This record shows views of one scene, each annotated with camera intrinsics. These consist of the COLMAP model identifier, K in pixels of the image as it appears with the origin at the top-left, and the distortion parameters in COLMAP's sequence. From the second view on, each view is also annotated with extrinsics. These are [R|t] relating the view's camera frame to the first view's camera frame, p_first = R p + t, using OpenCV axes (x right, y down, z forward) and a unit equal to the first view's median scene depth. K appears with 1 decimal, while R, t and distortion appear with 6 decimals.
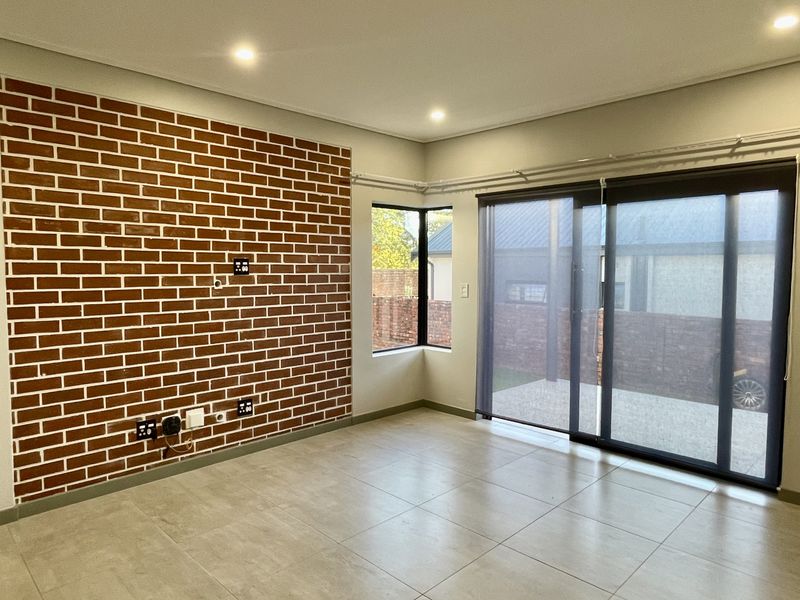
lens RADIAL K [[516.5, 0, 400.0], [0, 516.5, 300.0], [0, 0, 1]] dist [-0.000452, -0.000097]
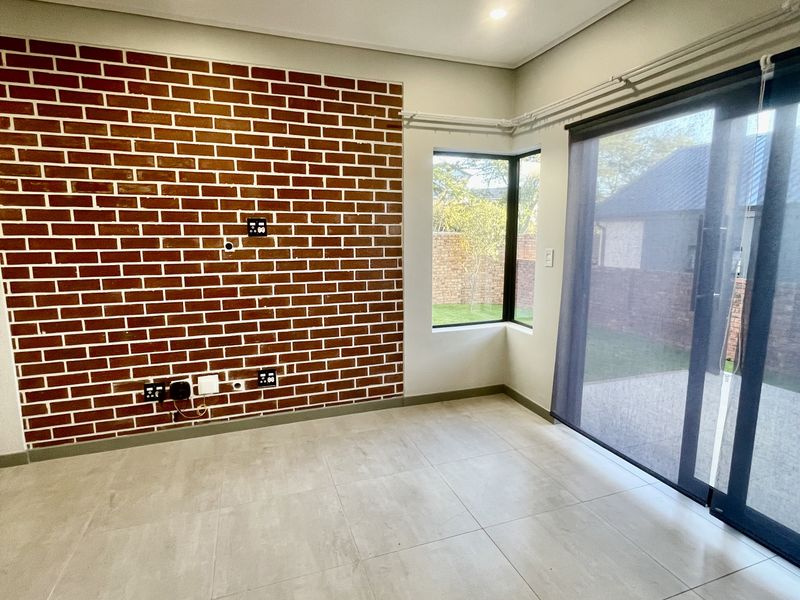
lens RADIAL K [[430.1, 0, 400.0], [0, 430.1, 300.0], [0, 0, 1]] dist [0.000239, -0.000395]
pose [[0.906528, 0.060776, -0.417748, 0.254380], [-0.022506, 0.995133, 0.095938, -0.016071], [0.421545, -0.077568, 0.903484, 0.419991]]
